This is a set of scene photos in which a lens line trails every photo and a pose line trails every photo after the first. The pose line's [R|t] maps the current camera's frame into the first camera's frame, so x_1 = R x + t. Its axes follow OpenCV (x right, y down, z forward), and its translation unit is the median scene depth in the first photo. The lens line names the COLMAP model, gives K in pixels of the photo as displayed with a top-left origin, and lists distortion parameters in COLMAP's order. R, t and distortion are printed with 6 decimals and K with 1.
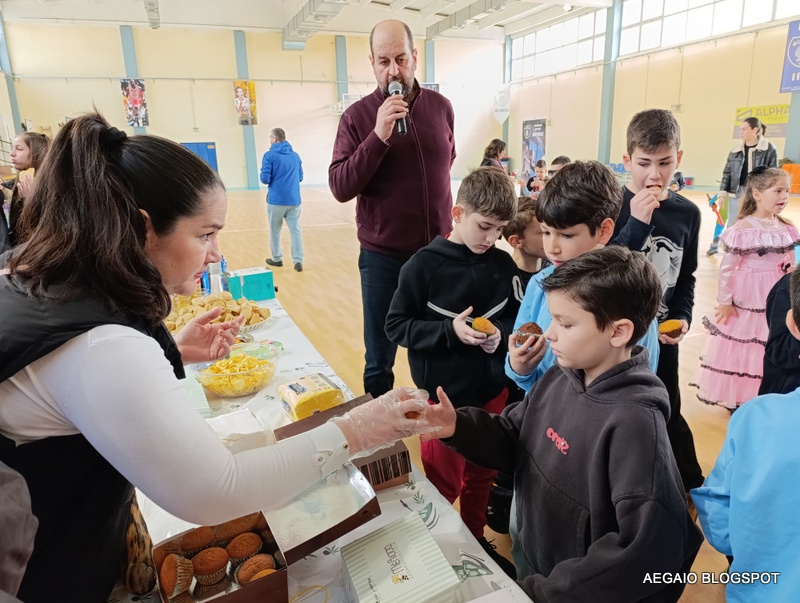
lens RADIAL K [[551.8, 0, 399.4], [0, 551.8, 308.6], [0, 0, 1]] dist [0.039461, -0.038962]
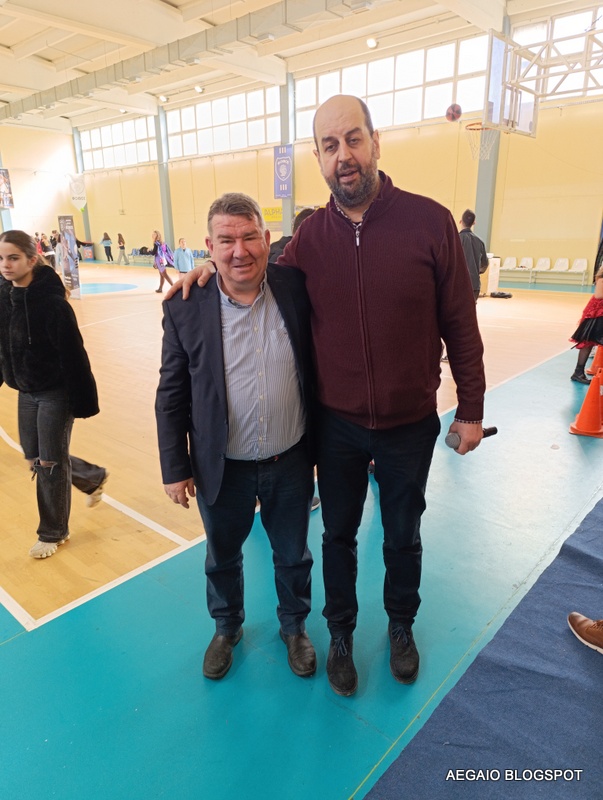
lens RADIAL K [[551.8, 0, 290.3], [0, 551.8, 410.5], [0, 0, 1]] dist [0.039461, -0.038962]
pose [[0.893141, -0.123004, 0.432631, 0.048492], [0.110536, 0.992406, 0.053963, 0.044696], [-0.435983, -0.000376, 0.899955, -0.183114]]
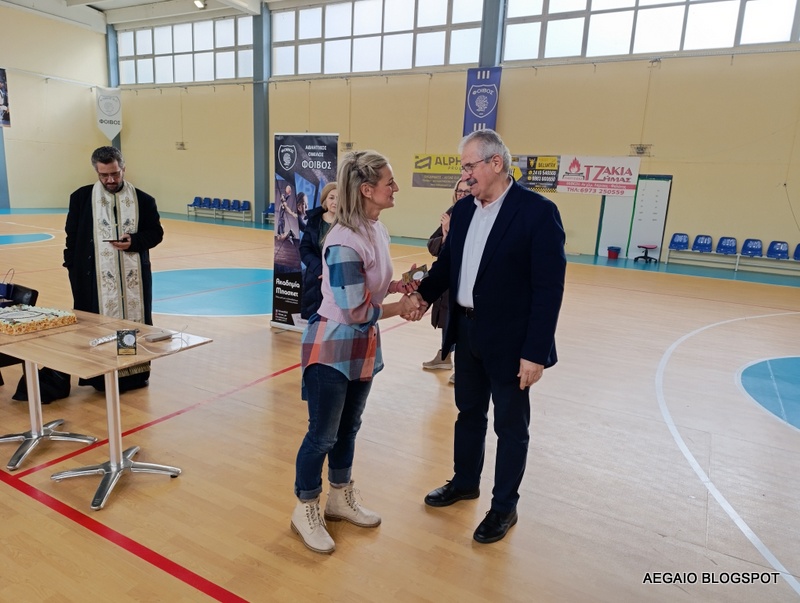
lens RADIAL K [[551.8, 0, 396.5], [0, 551.8, 301.8], [0, 0, 1]] dist [0.039461, -0.038962]
pose [[0.769734, -0.068327, 0.634698, -0.012770], [0.106809, 0.994024, -0.022525, -0.083165], [-0.629366, 0.085129, 0.772432, 0.280074]]
